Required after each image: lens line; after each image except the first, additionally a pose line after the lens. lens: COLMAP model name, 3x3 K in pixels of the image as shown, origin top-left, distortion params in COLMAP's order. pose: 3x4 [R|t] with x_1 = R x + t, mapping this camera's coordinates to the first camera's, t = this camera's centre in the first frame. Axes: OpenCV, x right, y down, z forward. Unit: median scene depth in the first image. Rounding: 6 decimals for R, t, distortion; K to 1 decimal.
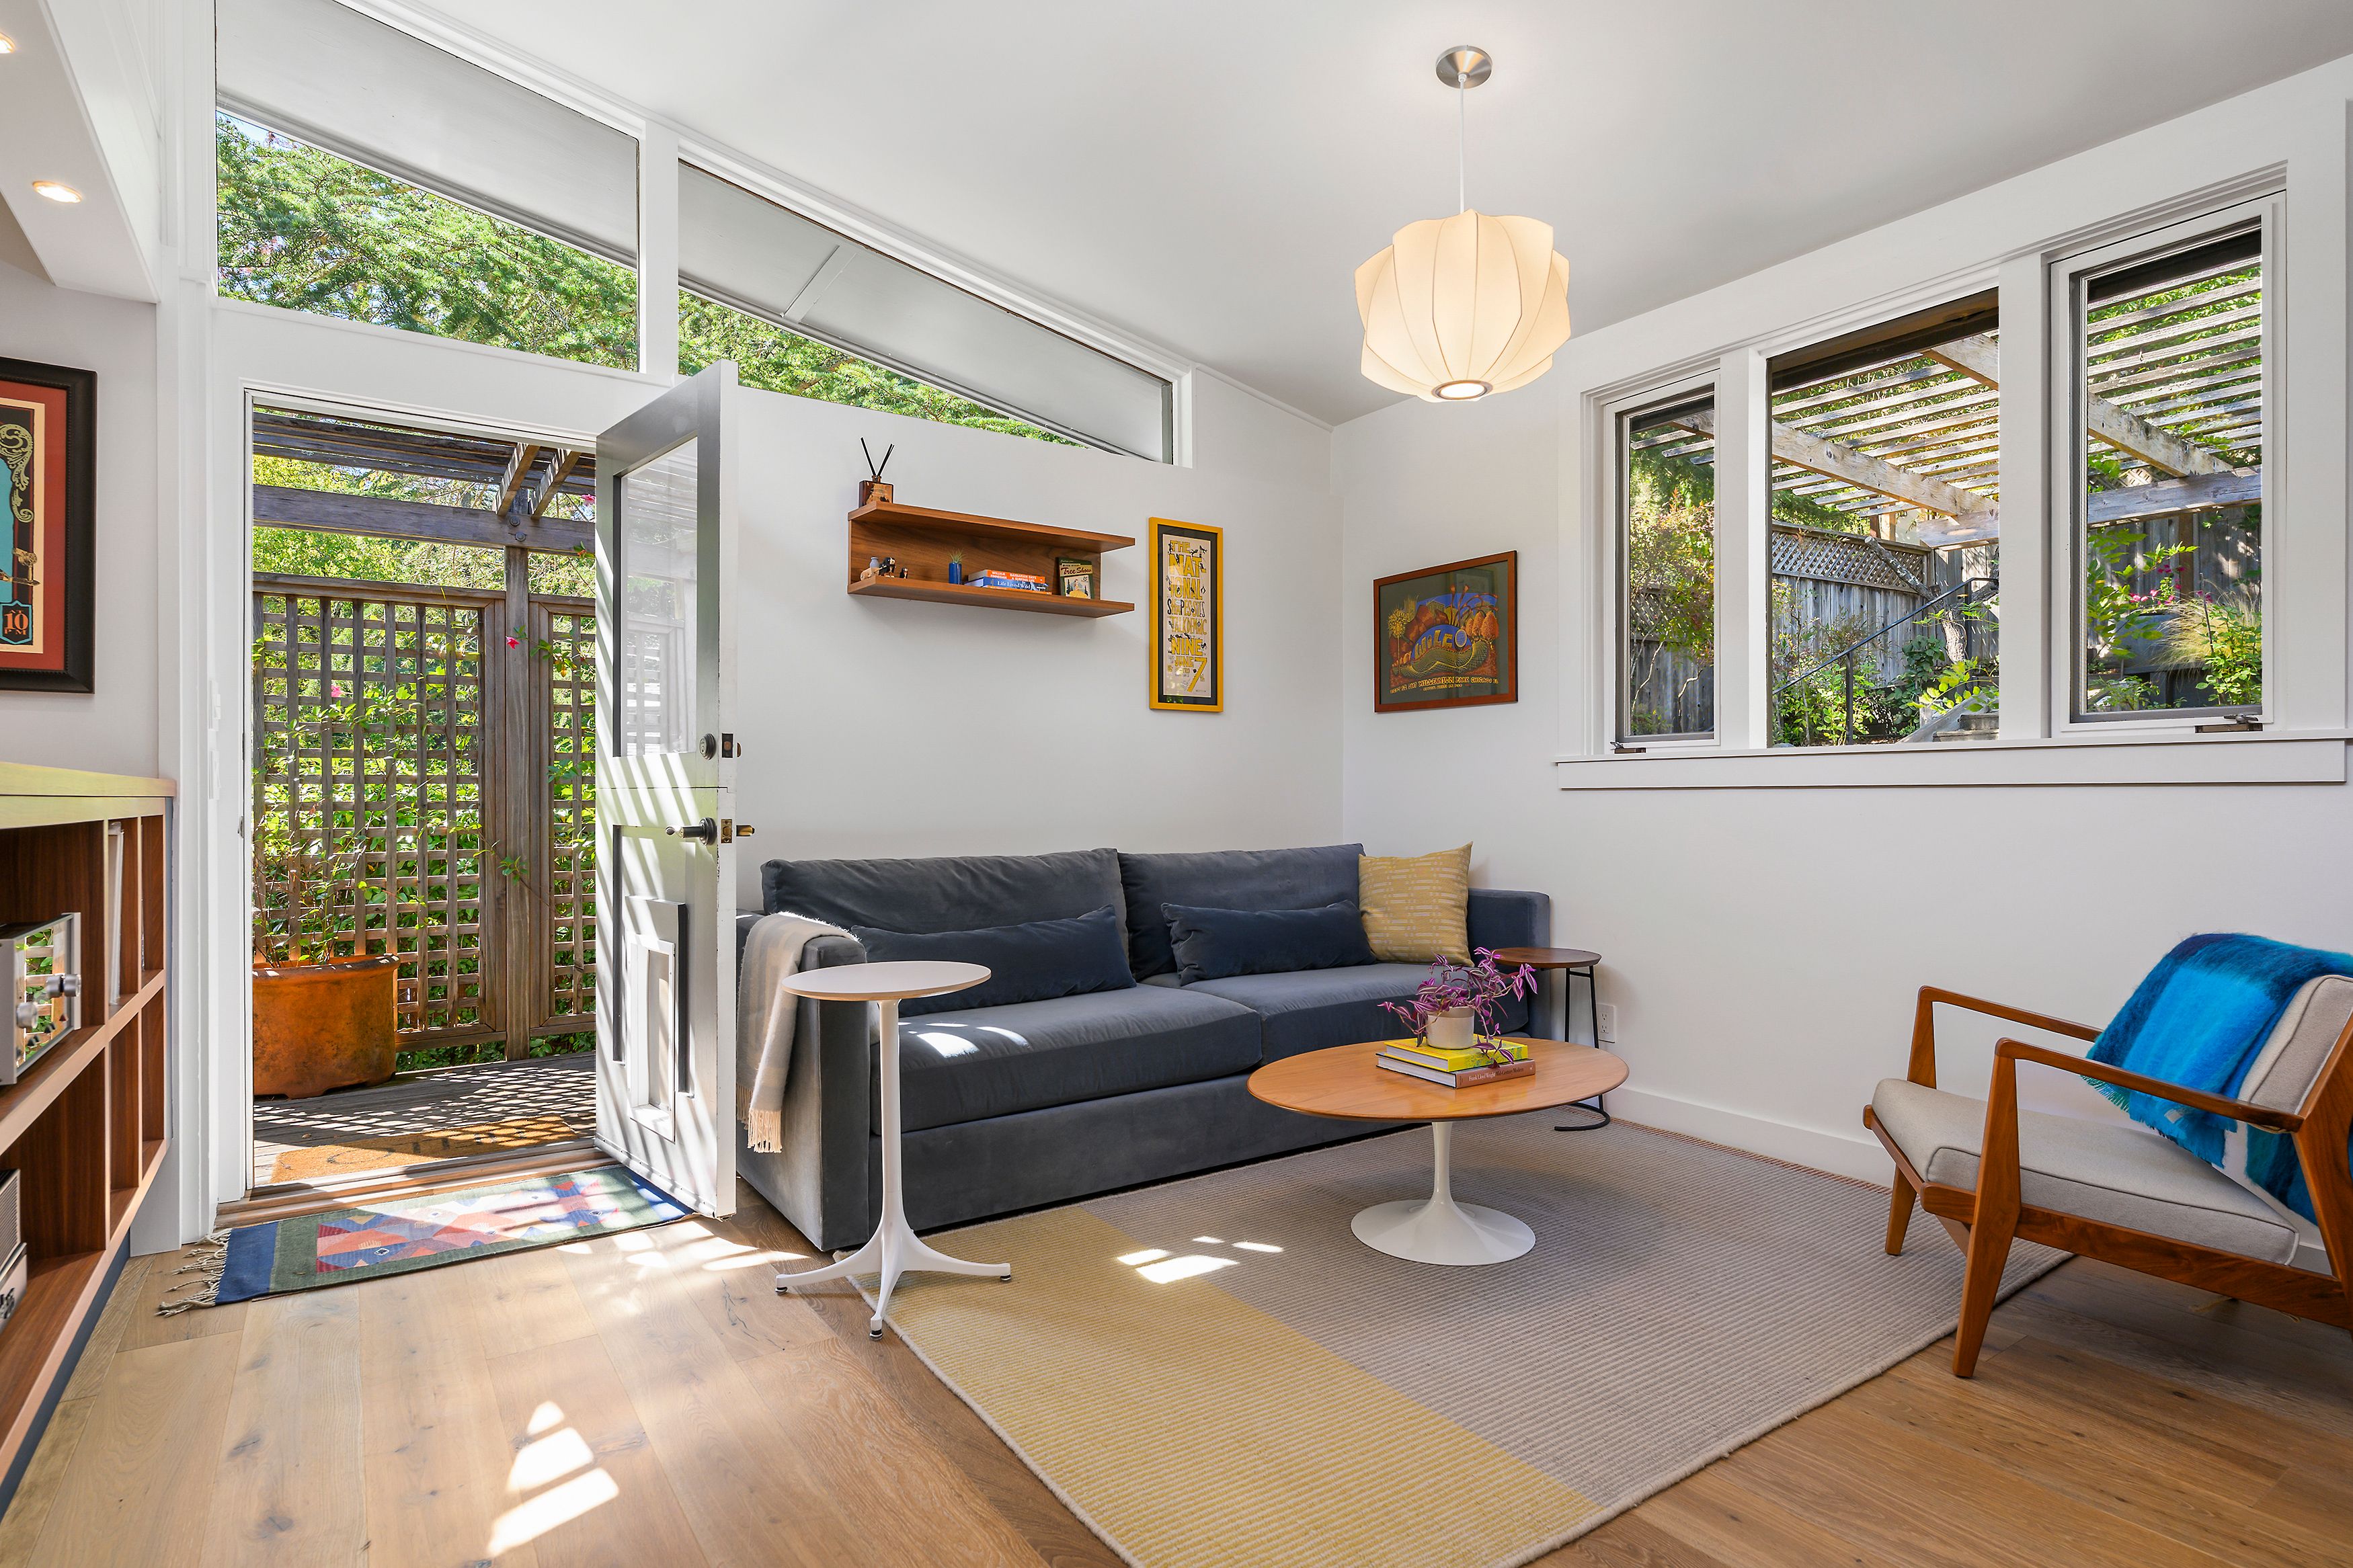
lens RADIAL K [[1203.1, 0, 1187.3], [0, 1203.1, 799.7], [0, 0, 1]] dist [-0.003172, 0.000667]
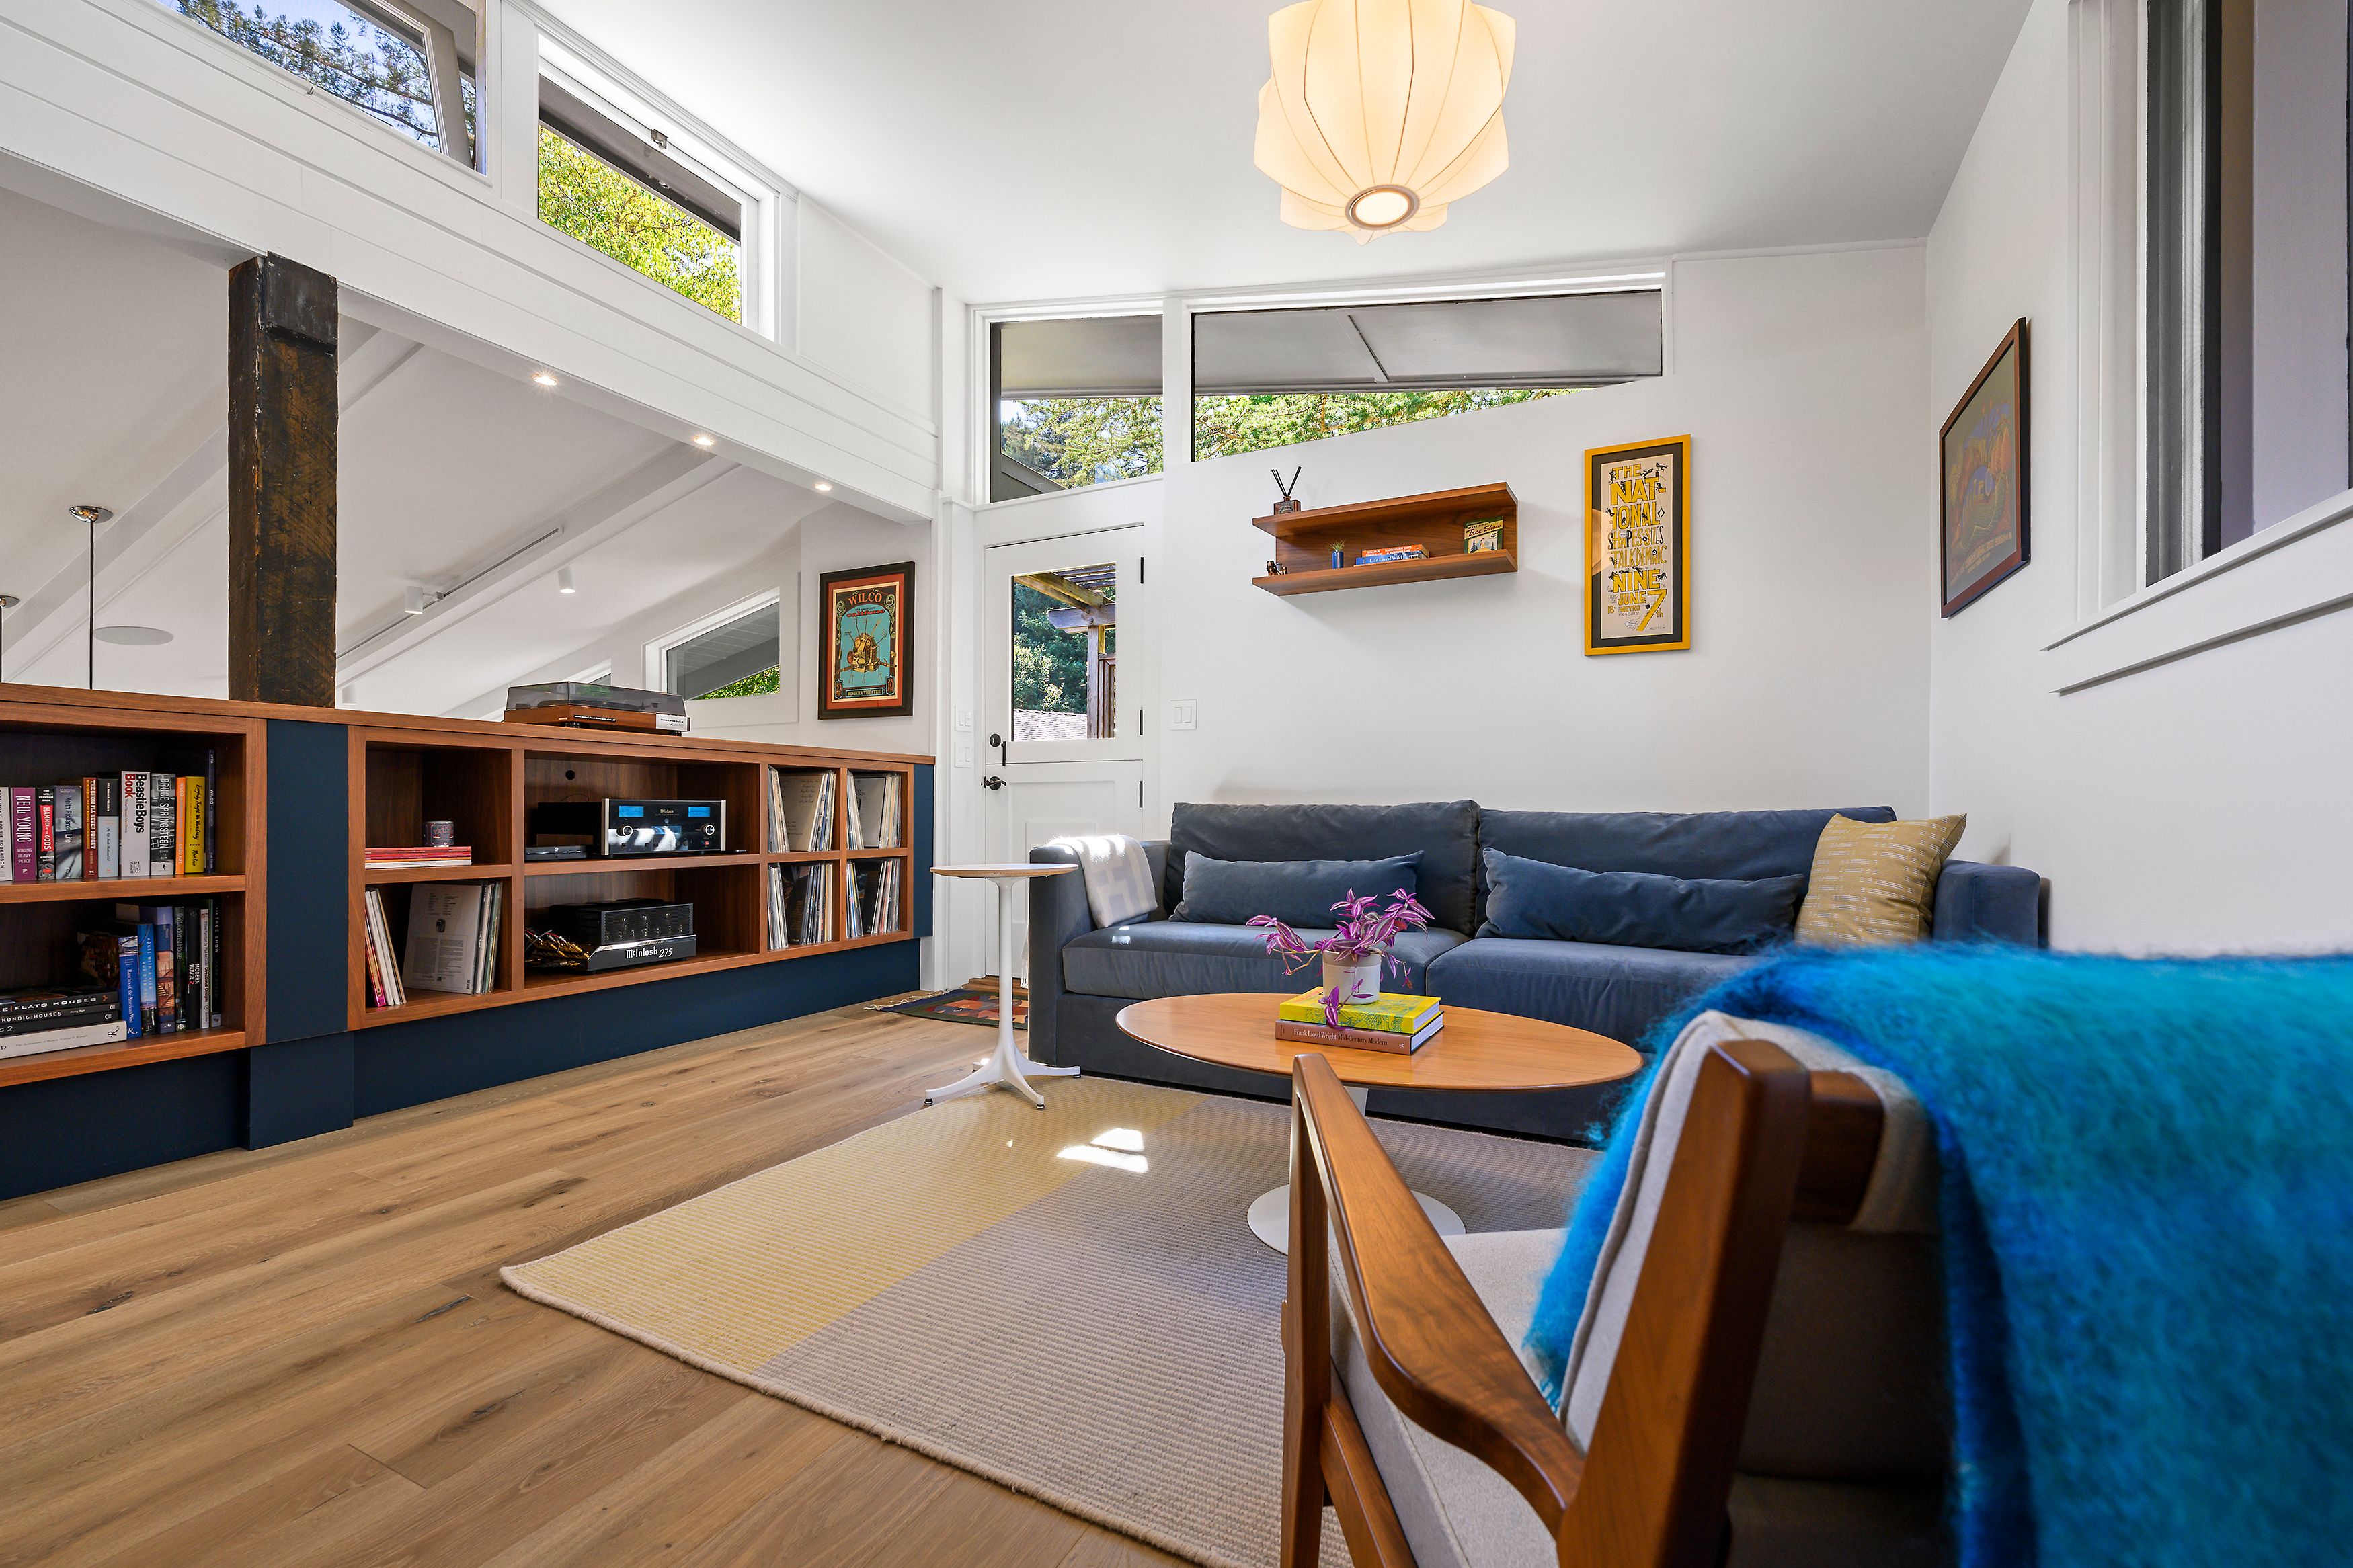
lens RADIAL K [[984.3, 0, 1199.4], [0, 984.3, 816.2], [0, 0, 1]] dist [-0.003336, -0.000254]
pose [[0.478255, 0.003509, -0.878214, 0.640293], [-0.004542, 0.999989, 0.001522, 0.062692], [0.878209, 0.003261, 0.478265, 0.481656]]
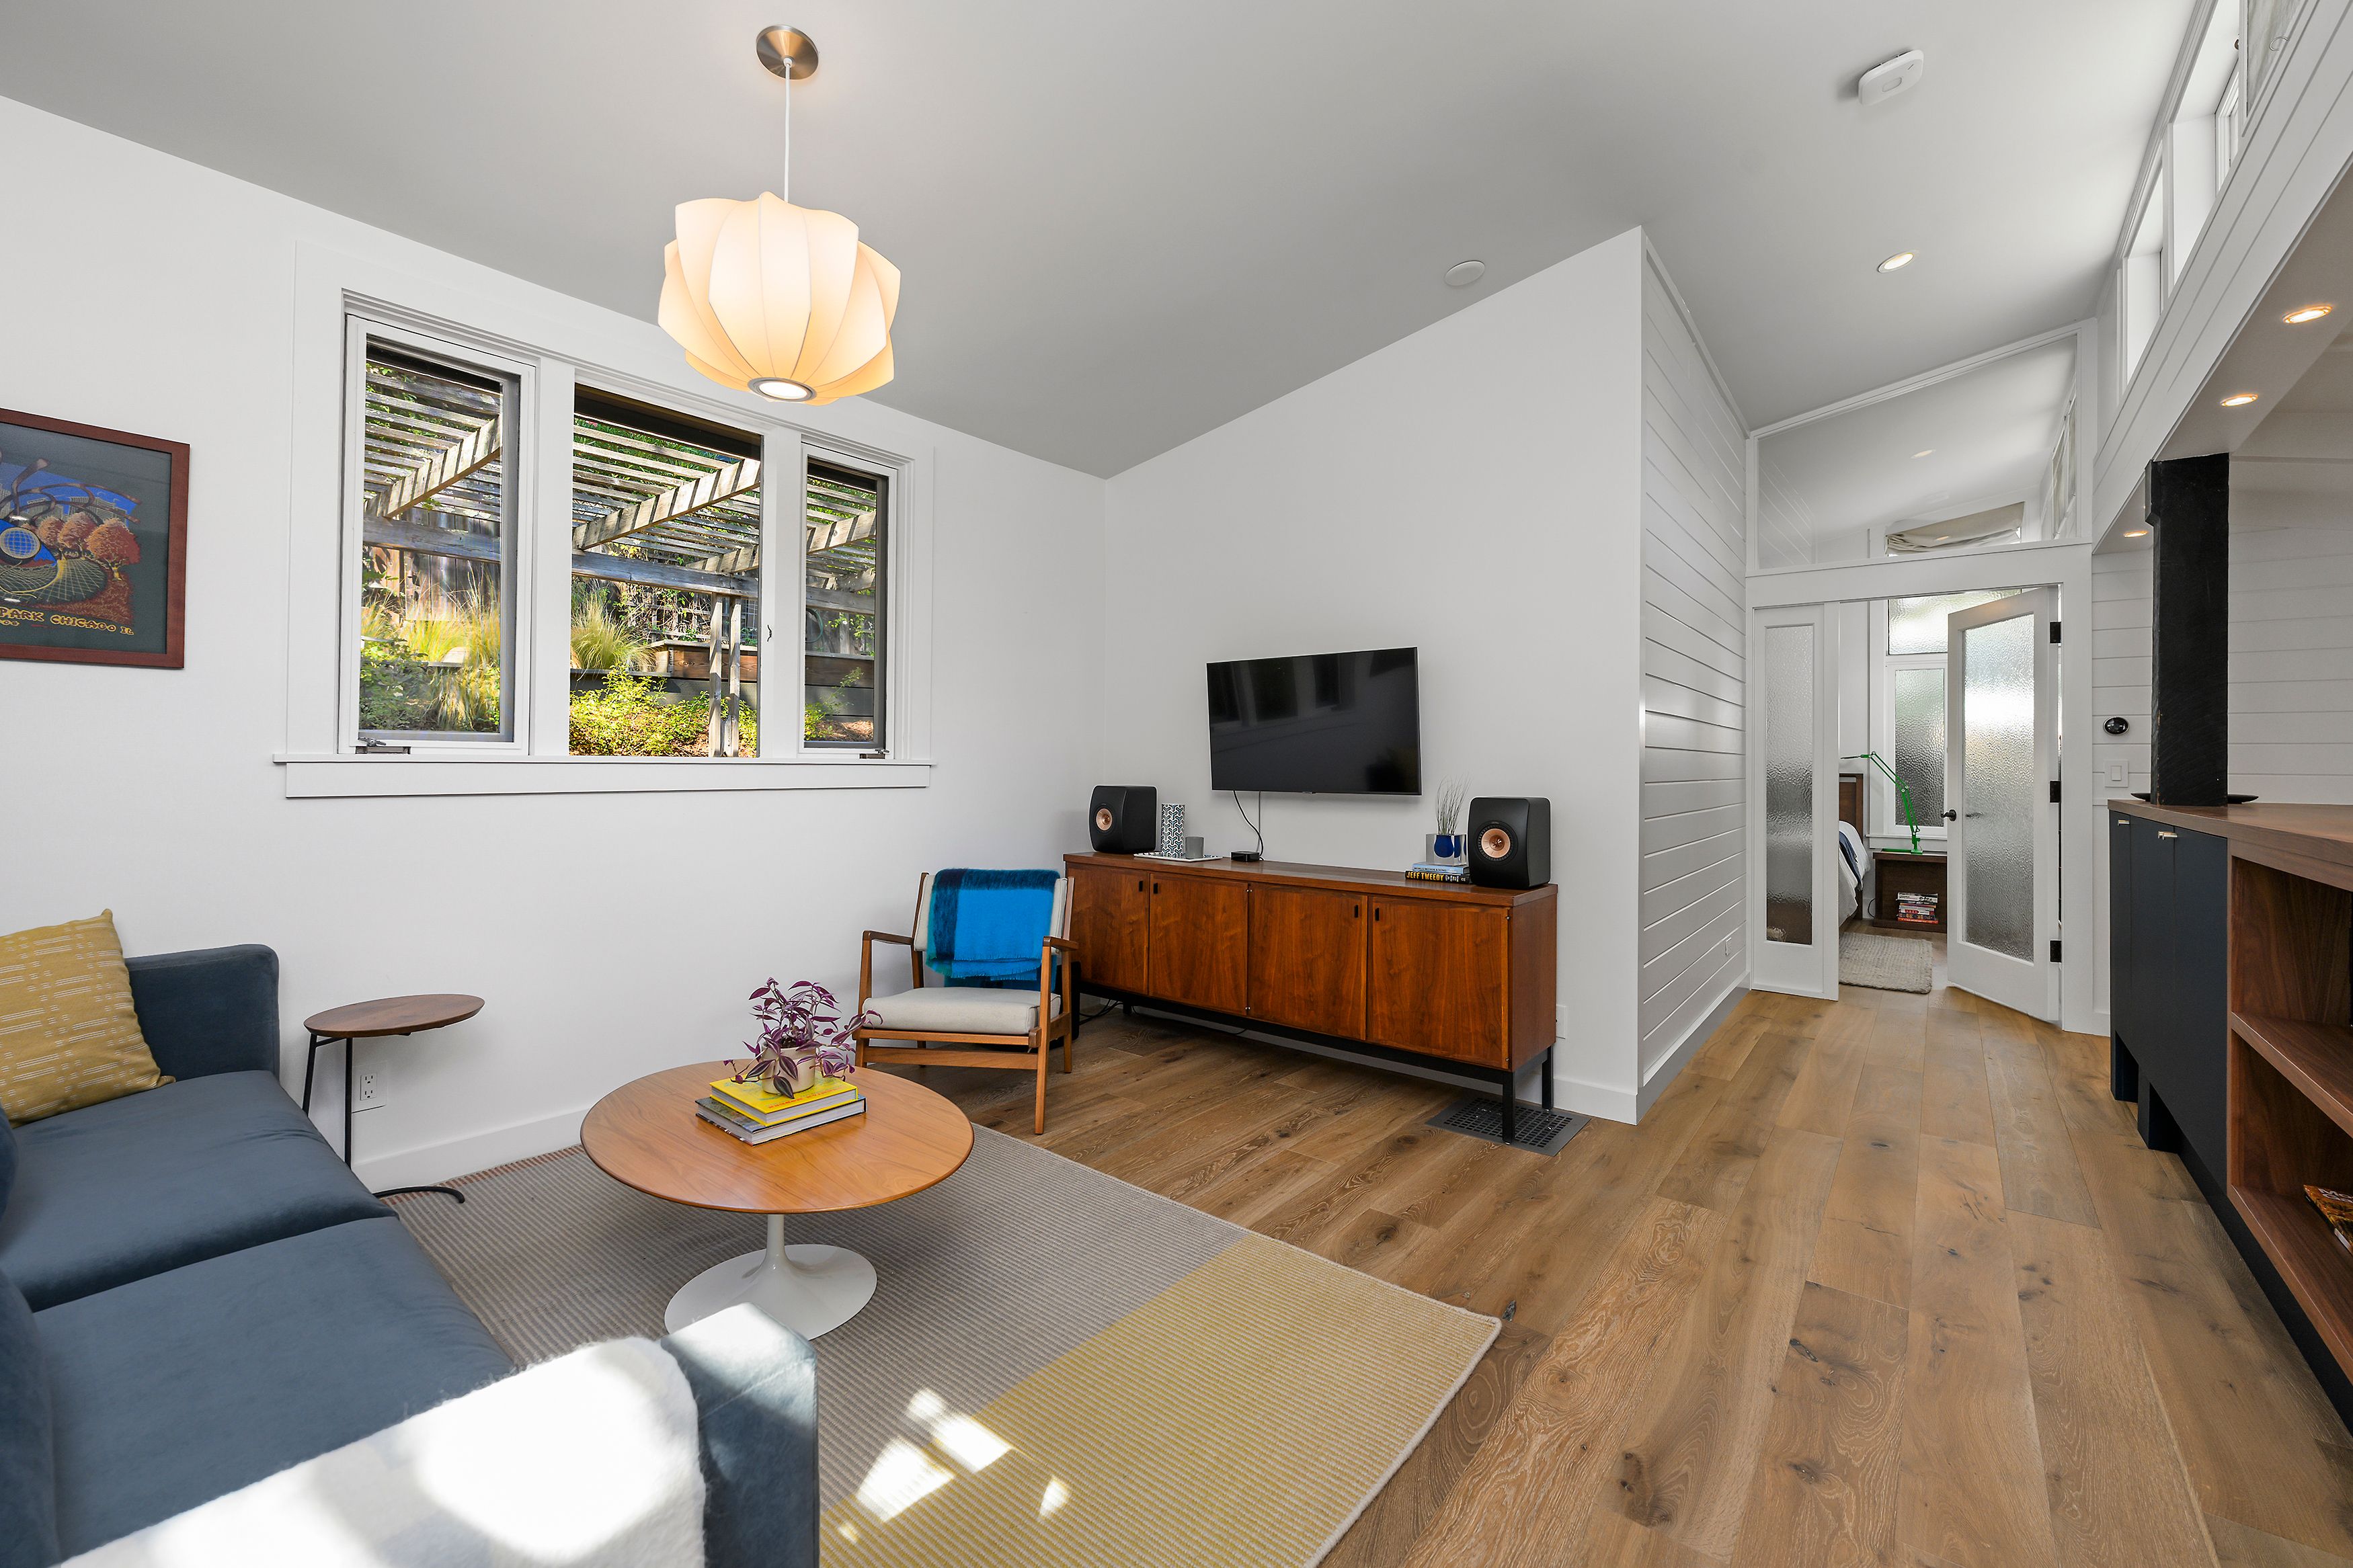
lens RADIAL K [[933.3, 0, 1183.1], [0, 933.3, 759.0], [0, 0, 1]] dist [-0.003110, -0.000150]
pose [[-0.272355, 0.004271, 0.962187, -0.469641], [-0.008039, 0.999945, -0.006714, -0.040192], [-0.962163, -0.009564, -0.272306, 0.753506]]
